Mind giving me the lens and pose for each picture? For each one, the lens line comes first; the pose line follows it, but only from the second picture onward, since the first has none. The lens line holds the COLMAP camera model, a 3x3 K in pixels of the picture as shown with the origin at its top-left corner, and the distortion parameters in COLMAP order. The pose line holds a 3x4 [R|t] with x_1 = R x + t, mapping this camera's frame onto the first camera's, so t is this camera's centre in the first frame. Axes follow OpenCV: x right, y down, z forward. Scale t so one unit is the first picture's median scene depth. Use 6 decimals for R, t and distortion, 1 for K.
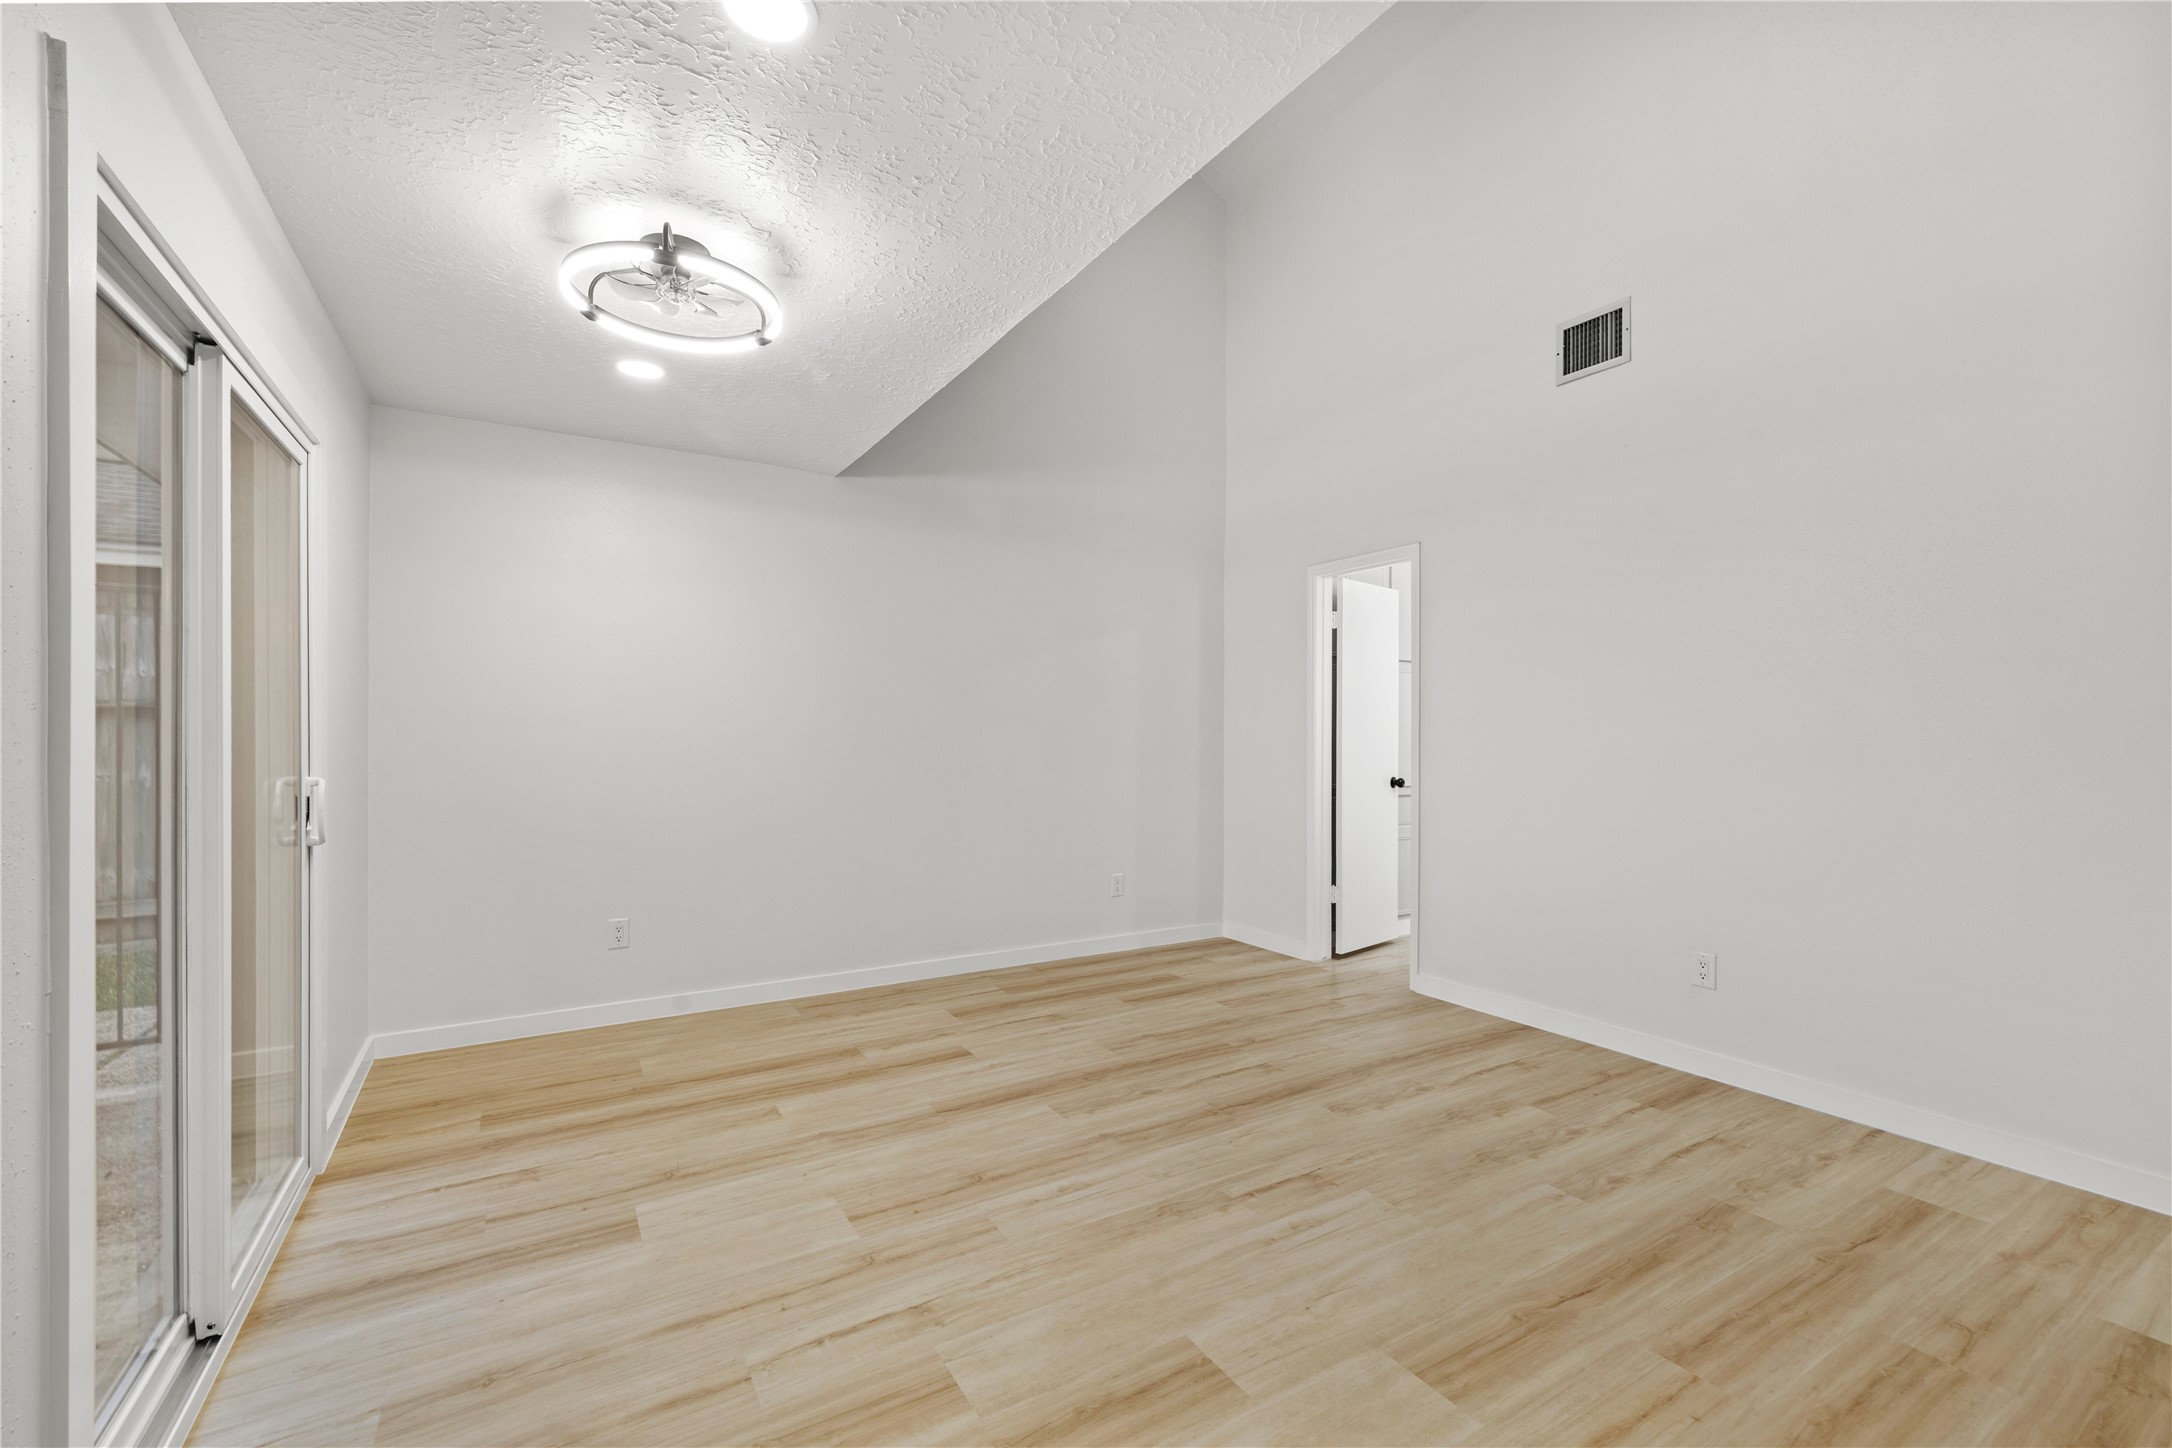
lens RADIAL K [[931.3, 0, 1093.3], [0, 931.3, 718.6], [0, 0, 1]] dist [-0.002056, 0.000462]
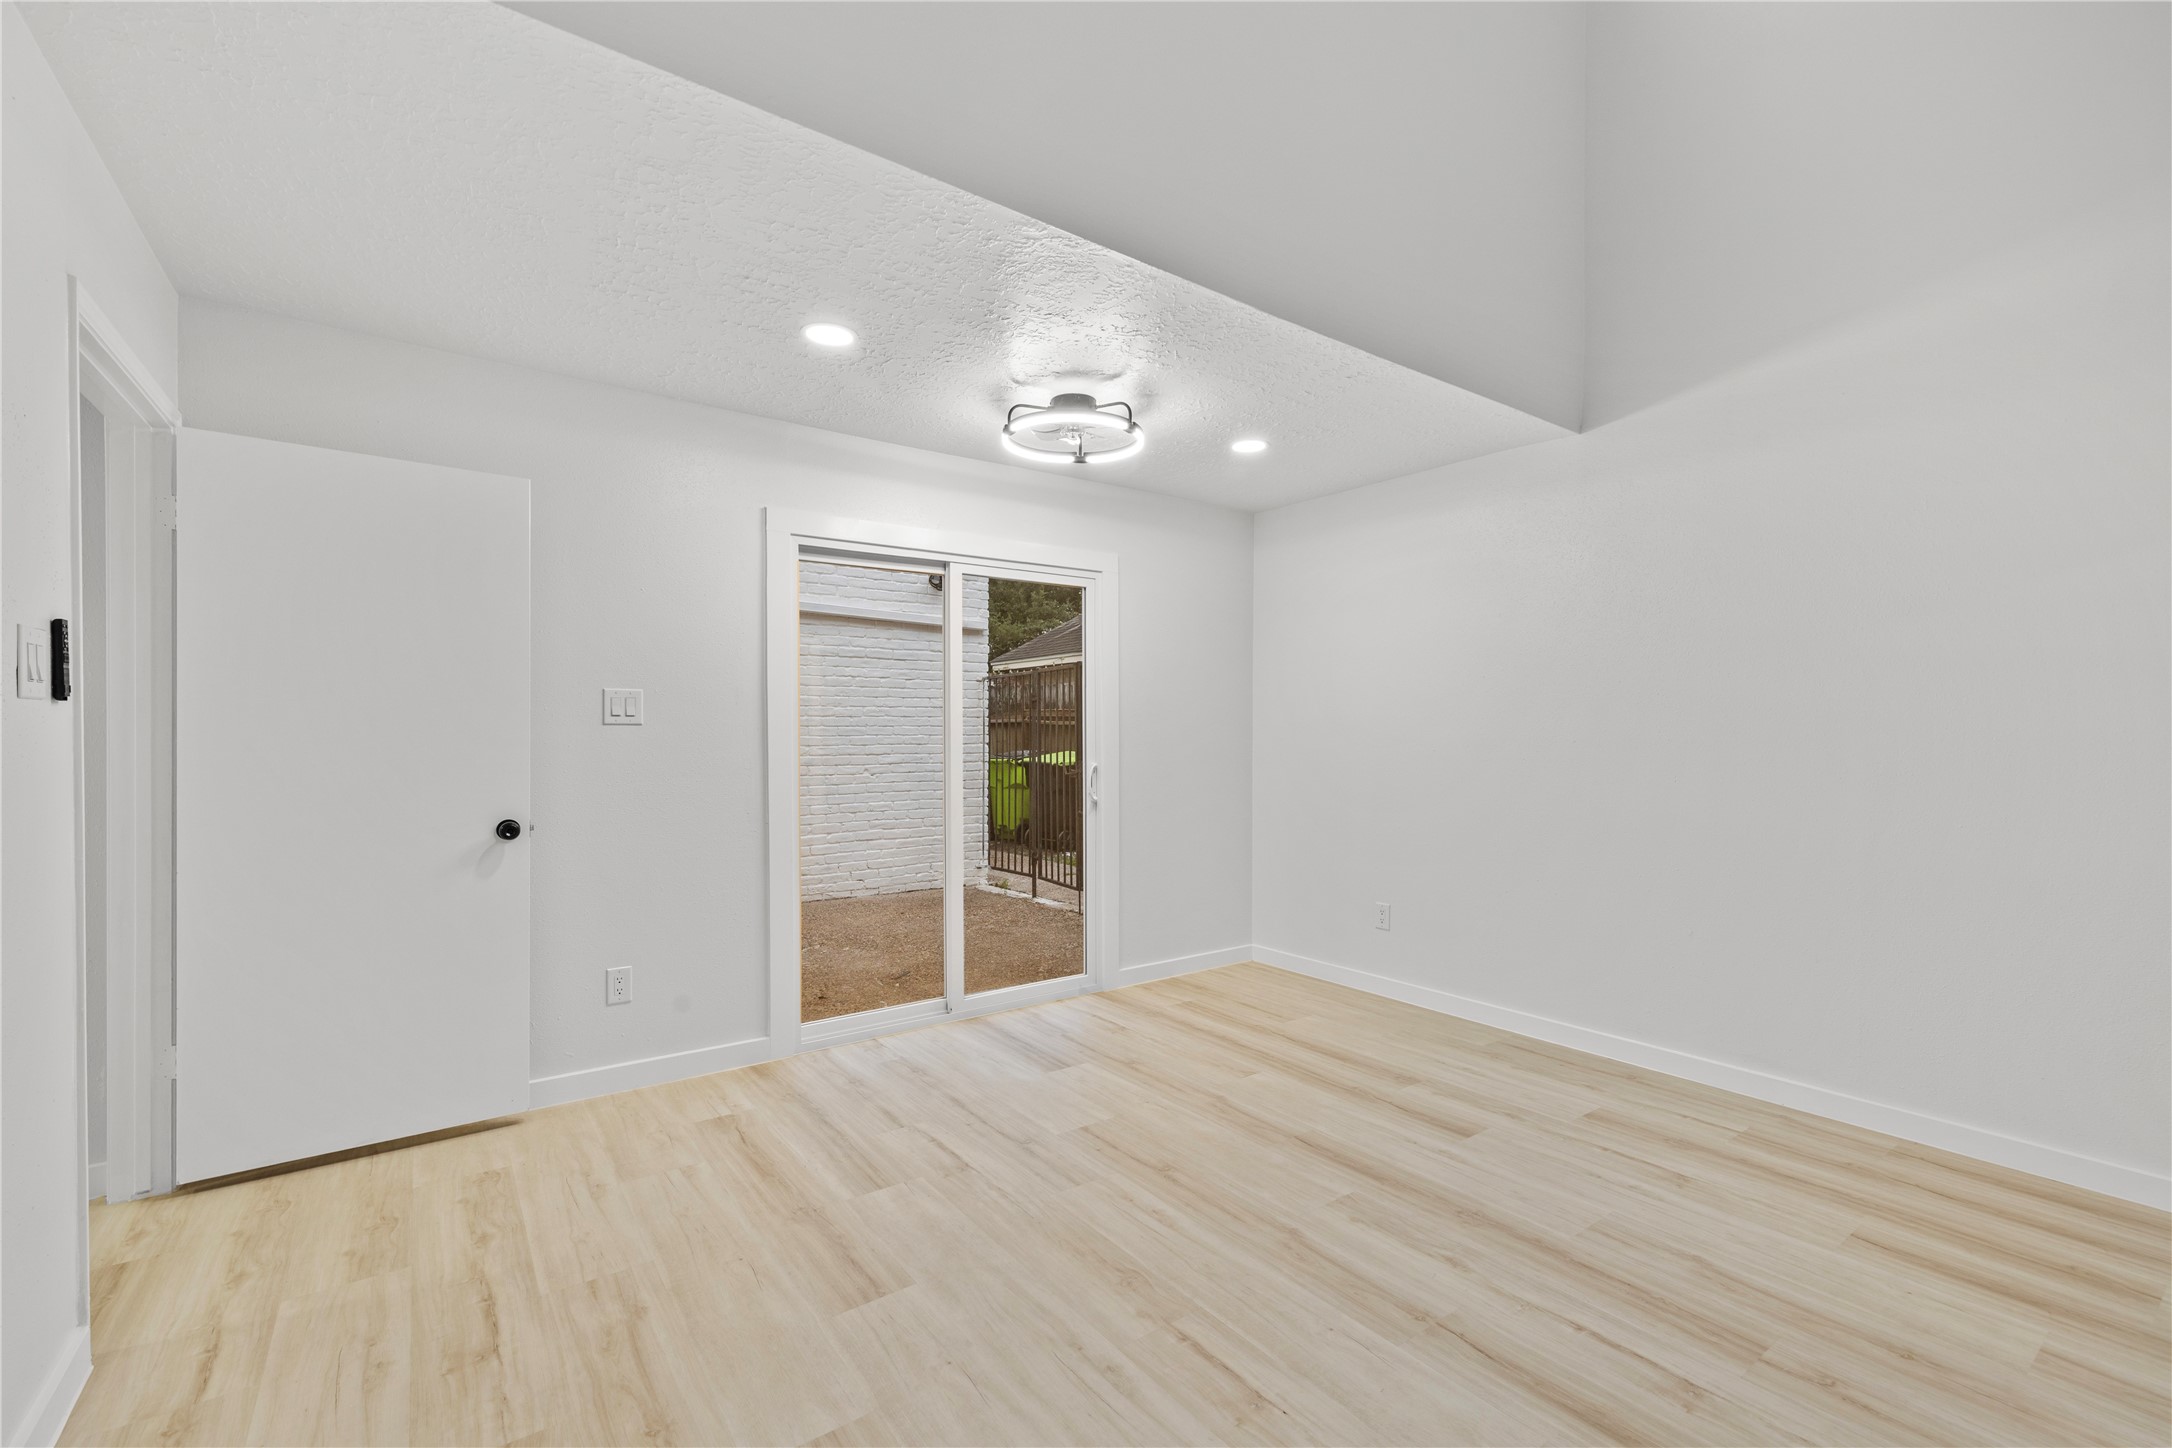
lens RADIAL K [[931.3, 0, 1081.0], [0, 931.3, 735.6], [0, 0, 1]] dist [-0.002056, 0.000462]
pose [[0.069144, 0.002322, -0.997604, 0.757747], [0.008295, 0.999961, 0.002902, 0.002950], [0.997572, -0.008476, 0.069122, 0.696856]]
